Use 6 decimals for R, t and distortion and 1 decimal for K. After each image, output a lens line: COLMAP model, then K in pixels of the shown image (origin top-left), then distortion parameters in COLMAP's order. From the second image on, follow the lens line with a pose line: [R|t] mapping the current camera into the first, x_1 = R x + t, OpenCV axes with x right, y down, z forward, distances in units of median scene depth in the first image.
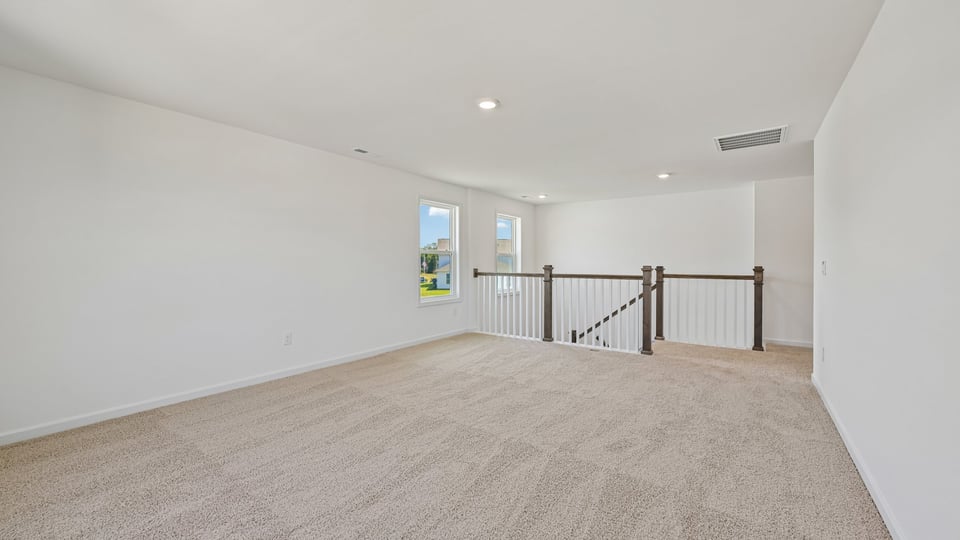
lens RADIAL K [[384.3, 0, 481.2], [0, 384.3, 270.3], [0, 0, 1]] dist [0.003487, 0.000457]
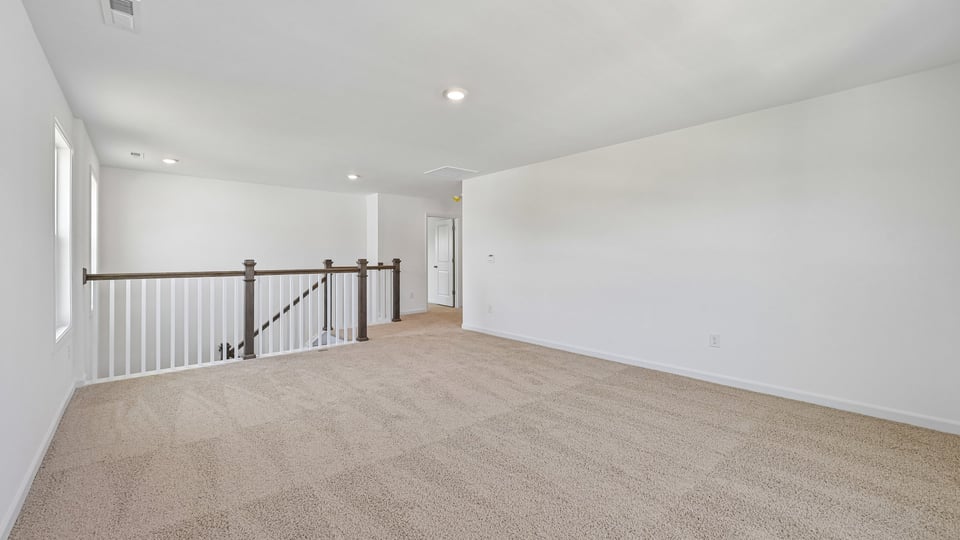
lens RADIAL K [[384.3, 0, 481.2], [0, 384.3, 270.3], [0, 0, 1]] dist [0.003487, 0.000457]
pose [[0.222532, -0.034082, 0.974329, -0.644263], [0.020909, 0.999326, 0.030181, -0.008100], [-0.974701, 0.013656, 0.223095, 0.508306]]
